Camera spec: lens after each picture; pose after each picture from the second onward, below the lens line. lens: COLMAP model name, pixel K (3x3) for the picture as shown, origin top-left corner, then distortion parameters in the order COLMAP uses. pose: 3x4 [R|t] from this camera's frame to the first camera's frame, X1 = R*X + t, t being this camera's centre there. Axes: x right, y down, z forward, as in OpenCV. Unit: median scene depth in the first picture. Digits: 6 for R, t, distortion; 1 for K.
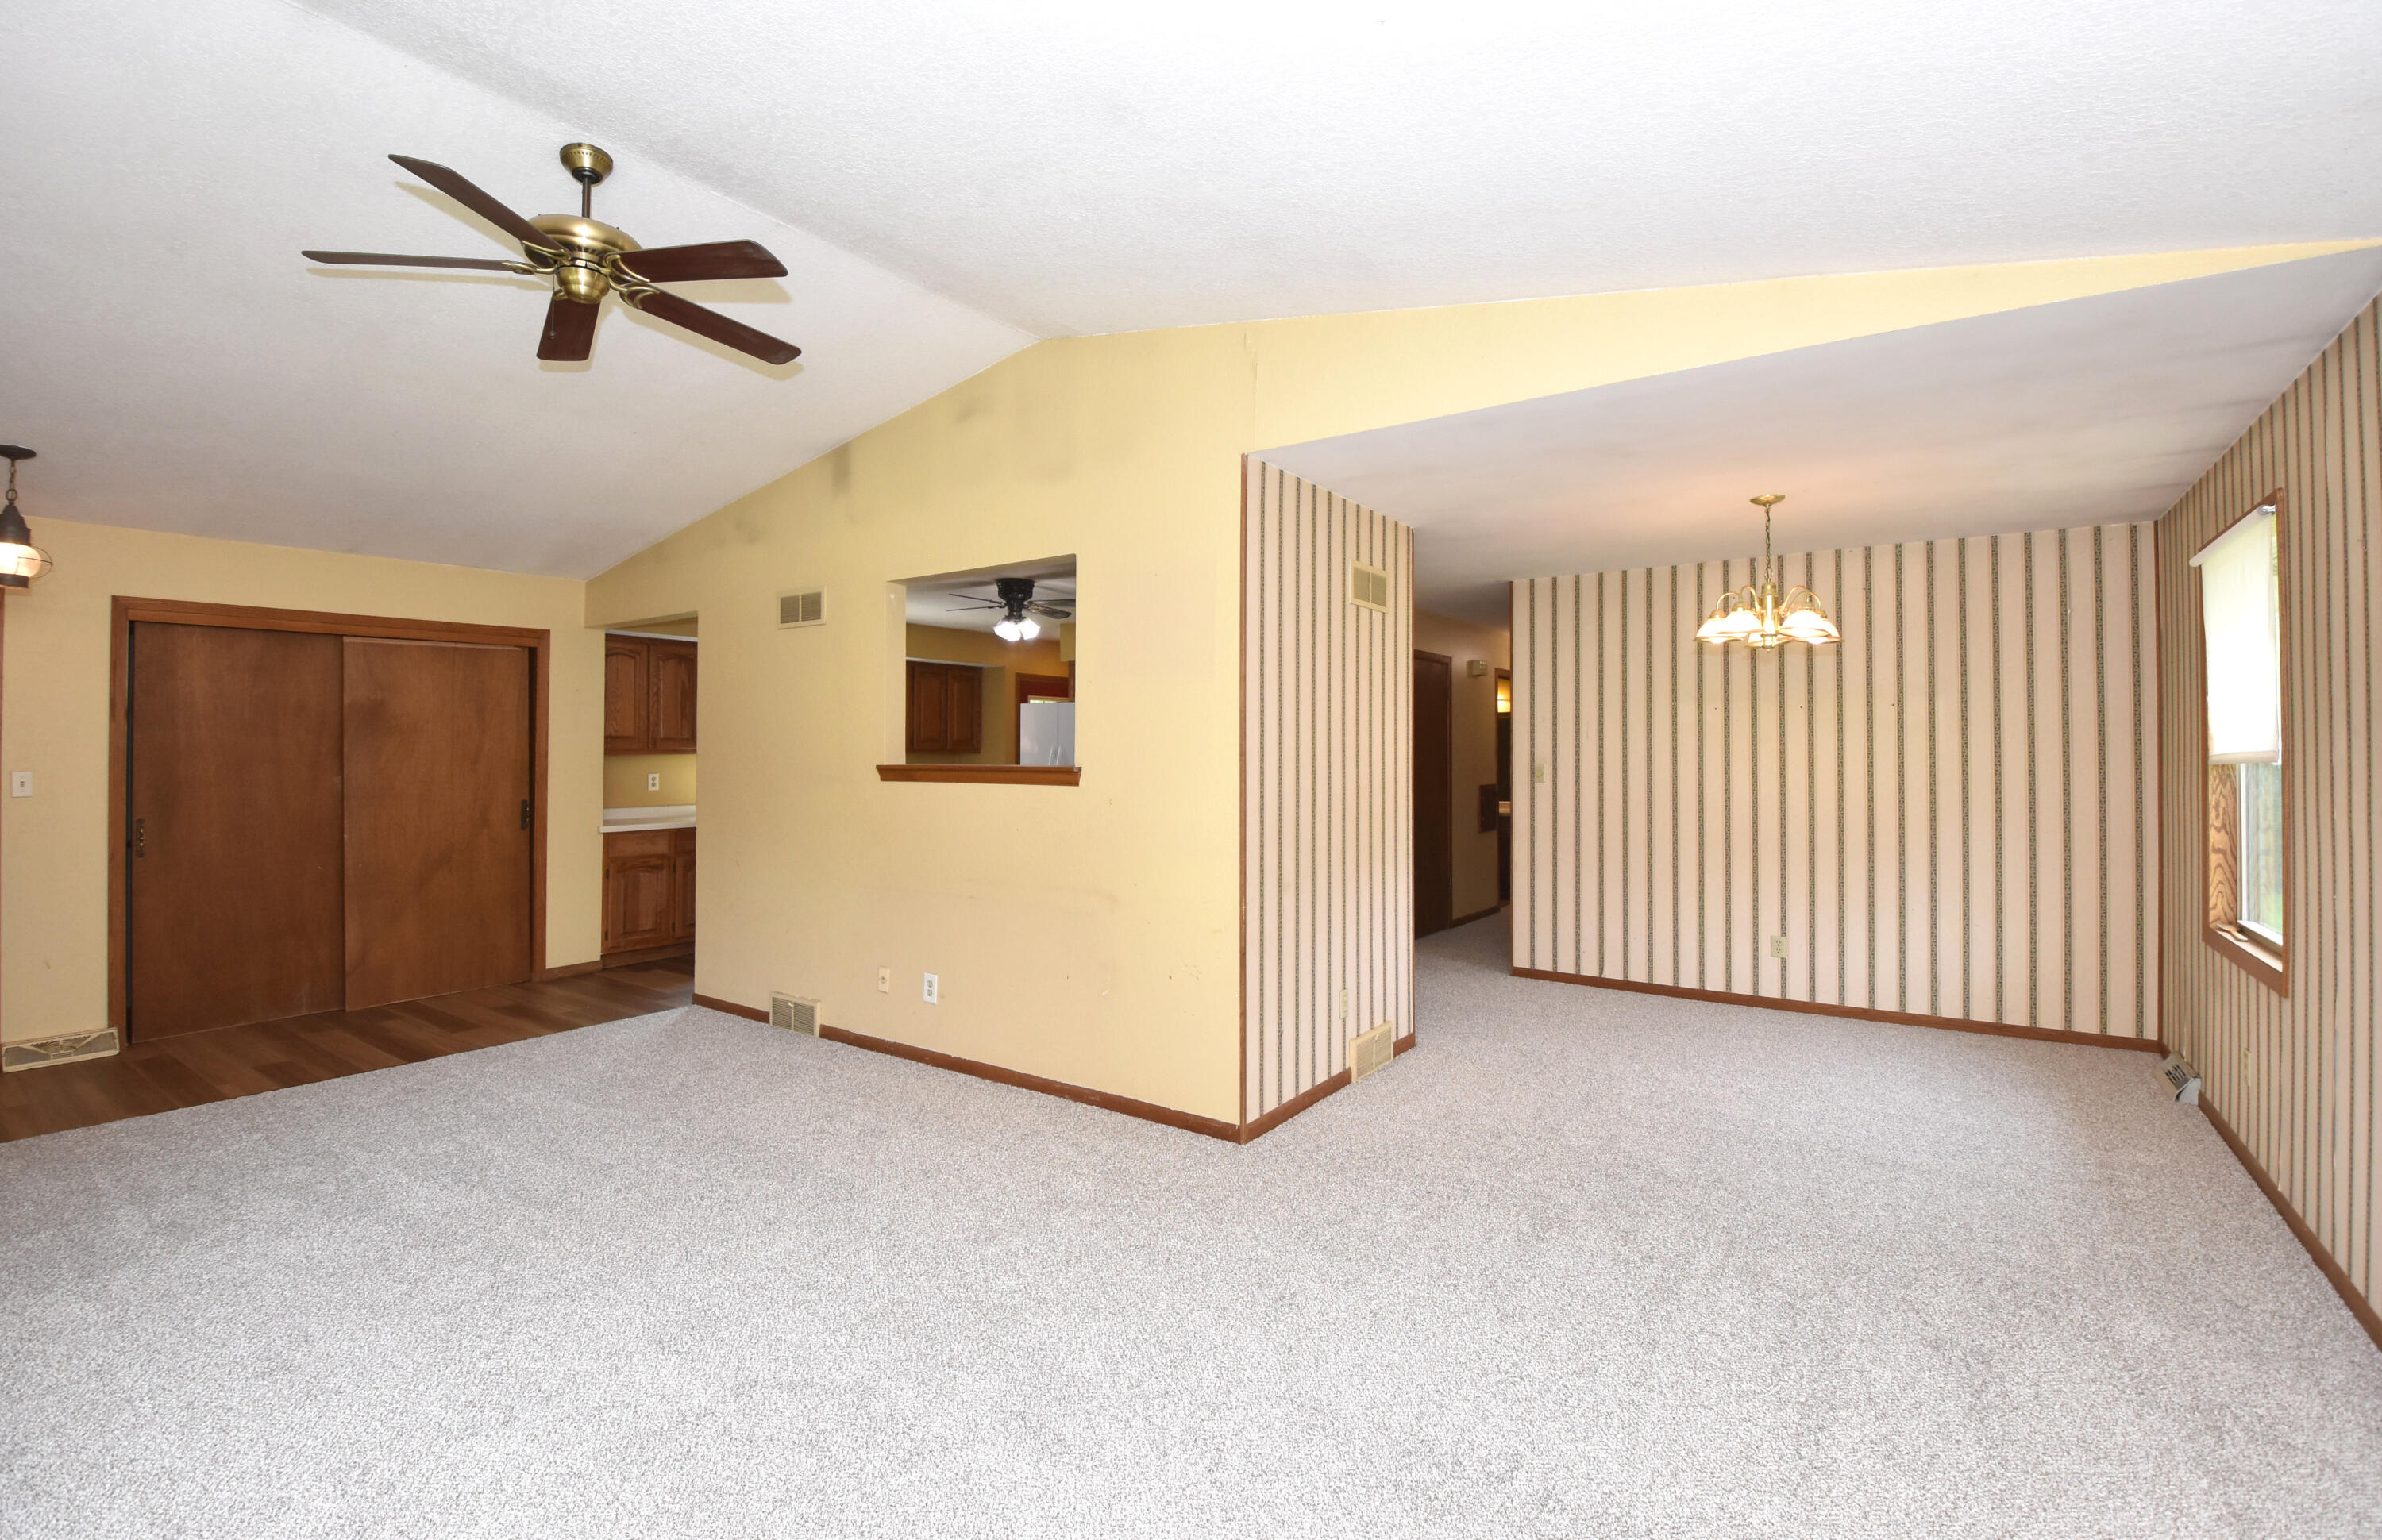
lens RADIAL K [[1043.2, 0, 1226.3], [0, 1043.2, 733.0], [0, 0, 1]] dist [0.028591, -0.045760]
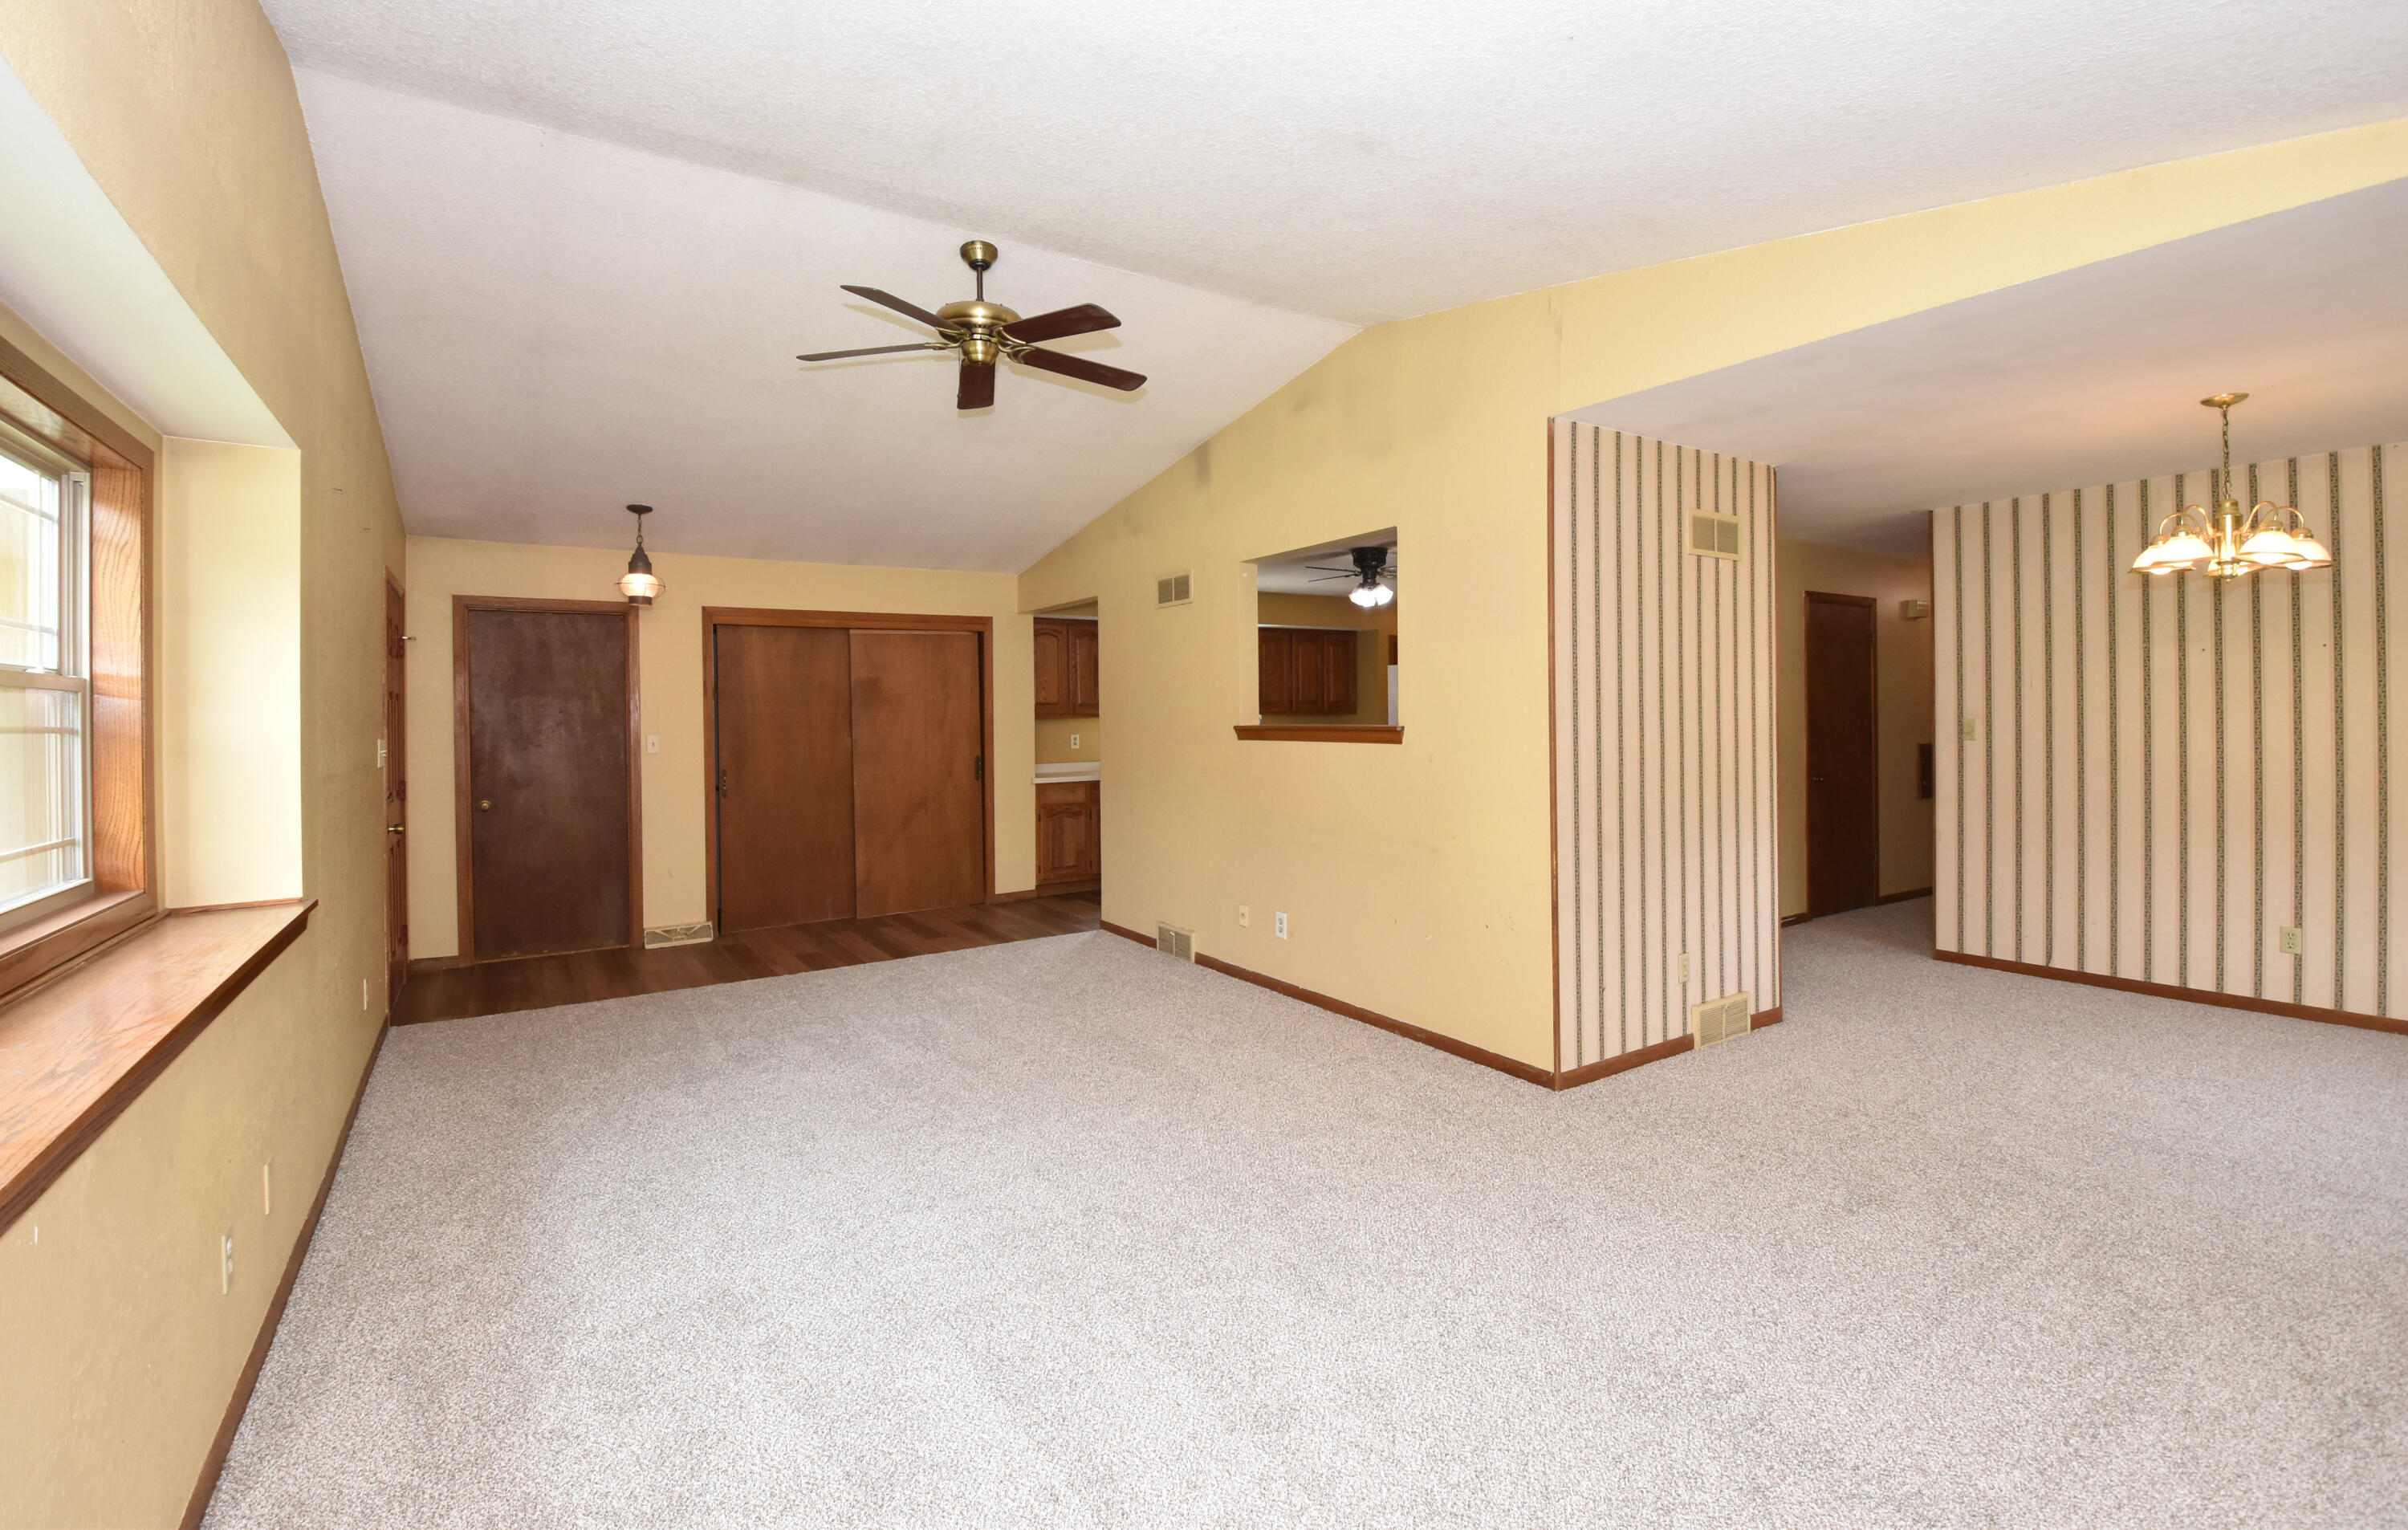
lens RADIAL K [[1057.4, 0, 1239.7], [0, 1057.4, 712.5], [0, 0, 1]] dist [0.002527, -0.021781]
pose [[0.933198, -0.011578, -0.359177, 0.082066], [0.018428, 0.999708, 0.015653, -0.001248], [0.358890, -0.021226, 0.933138, -0.060552]]
